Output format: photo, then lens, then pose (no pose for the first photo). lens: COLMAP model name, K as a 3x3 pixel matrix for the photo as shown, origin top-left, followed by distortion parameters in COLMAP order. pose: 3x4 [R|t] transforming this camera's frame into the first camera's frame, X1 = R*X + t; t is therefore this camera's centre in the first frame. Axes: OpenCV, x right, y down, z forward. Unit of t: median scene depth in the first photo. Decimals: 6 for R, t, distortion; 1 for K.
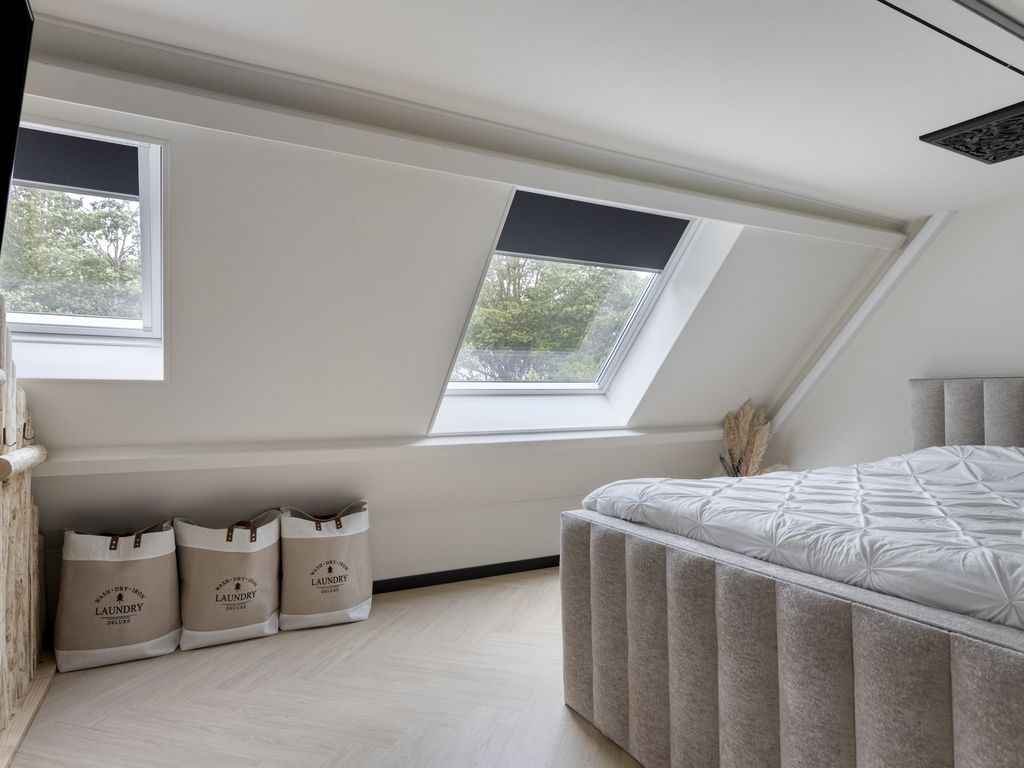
lens RADIAL K [[622.7, 0, 509.6], [0, 622.7, 390.2], [0, 0, 1]] dist [0.001515, -0.001270]
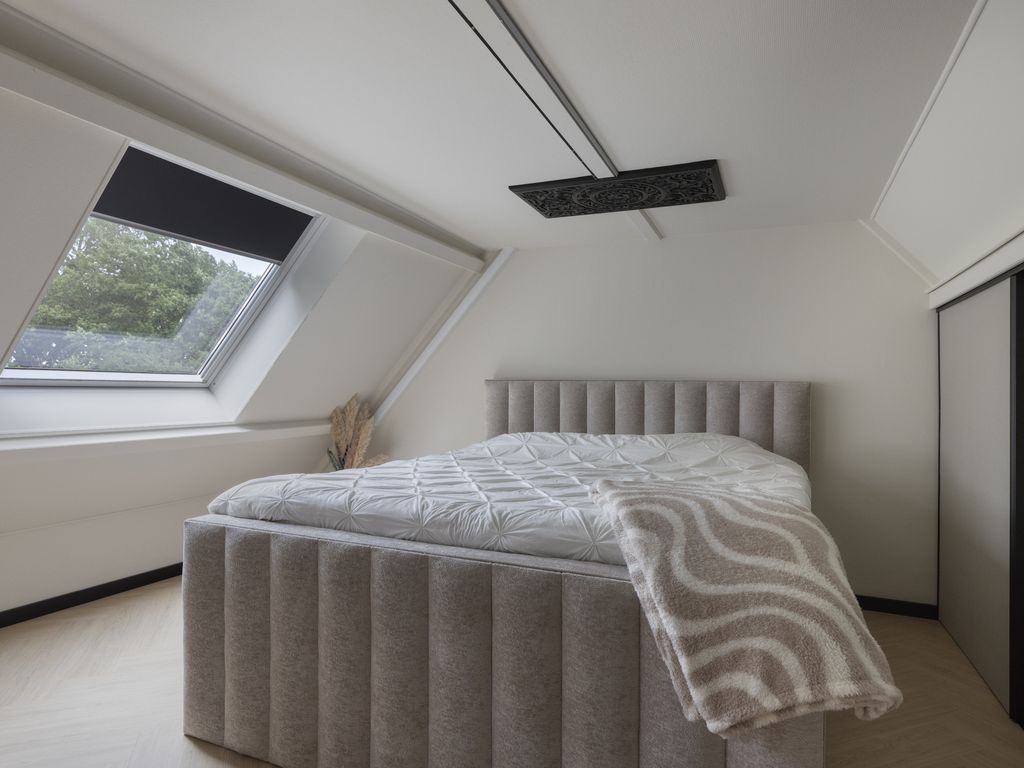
lens RADIAL K [[619.4, 0, 512.0], [0, 619.4, 384.0], [0, 0, 1]] dist [0.002077, -0.002382]
pose [[0.786183, 0.019970, 0.617671, -0.115570], [-0.019030, 0.999786, -0.008103, -0.000286], [-0.617701, -0.005384, 0.786395, 0.018046]]
